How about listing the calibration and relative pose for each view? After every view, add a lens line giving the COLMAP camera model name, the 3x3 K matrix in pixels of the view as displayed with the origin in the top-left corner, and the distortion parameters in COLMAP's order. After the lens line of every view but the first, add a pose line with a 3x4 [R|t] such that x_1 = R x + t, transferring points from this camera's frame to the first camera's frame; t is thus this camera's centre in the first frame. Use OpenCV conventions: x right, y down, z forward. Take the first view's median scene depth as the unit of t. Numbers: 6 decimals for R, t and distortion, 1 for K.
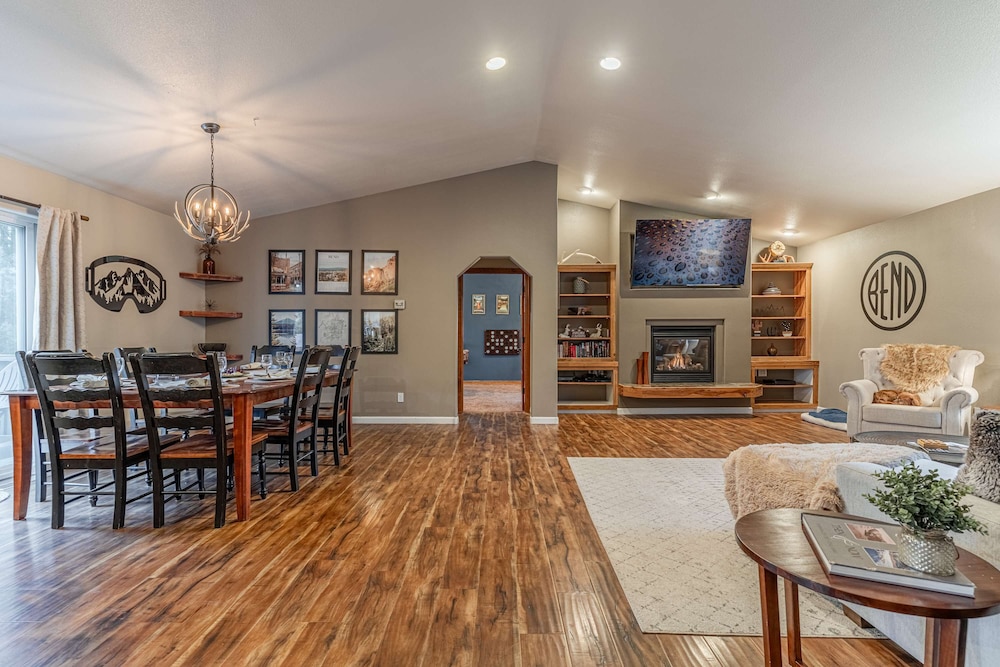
lens RADIAL K [[473.5, 0, 499.8], [0, 473.5, 335.5], [0, 0, 1]] dist [0.003151, -0.000454]
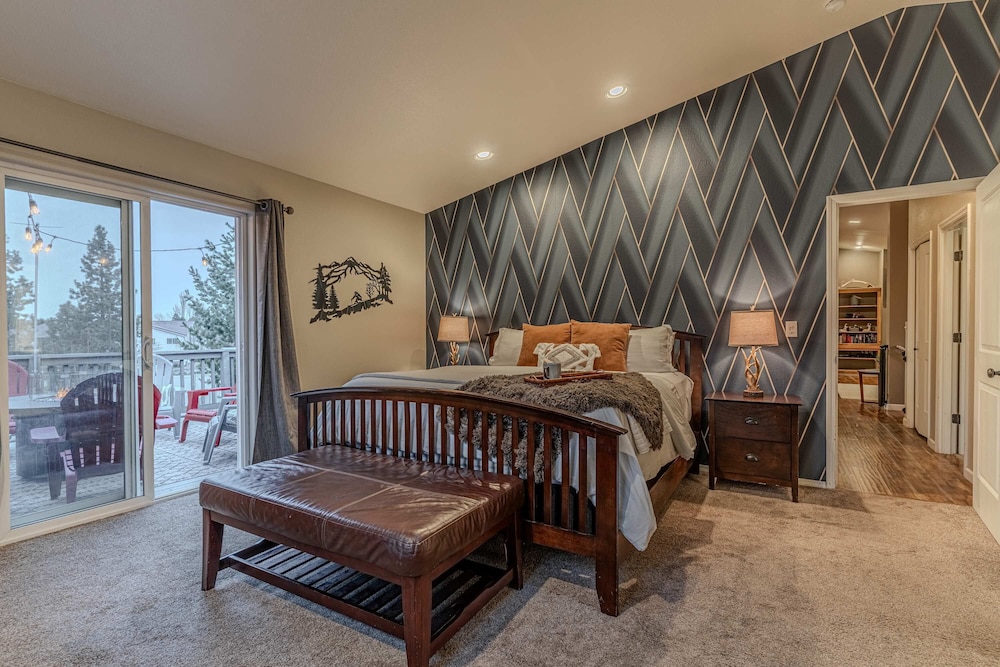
lens RADIAL K [[473.5, 0, 498.4], [0, 473.5, 332.9], [0, 0, 1]] dist [0.003151, -0.000454]
pose [[0.850417, -0.000233, -0.526109, -0.020639], [0.002480, 0.999991, 0.003565, 0.000211], [0.526103, -0.004337, 0.850410, -1.094629]]
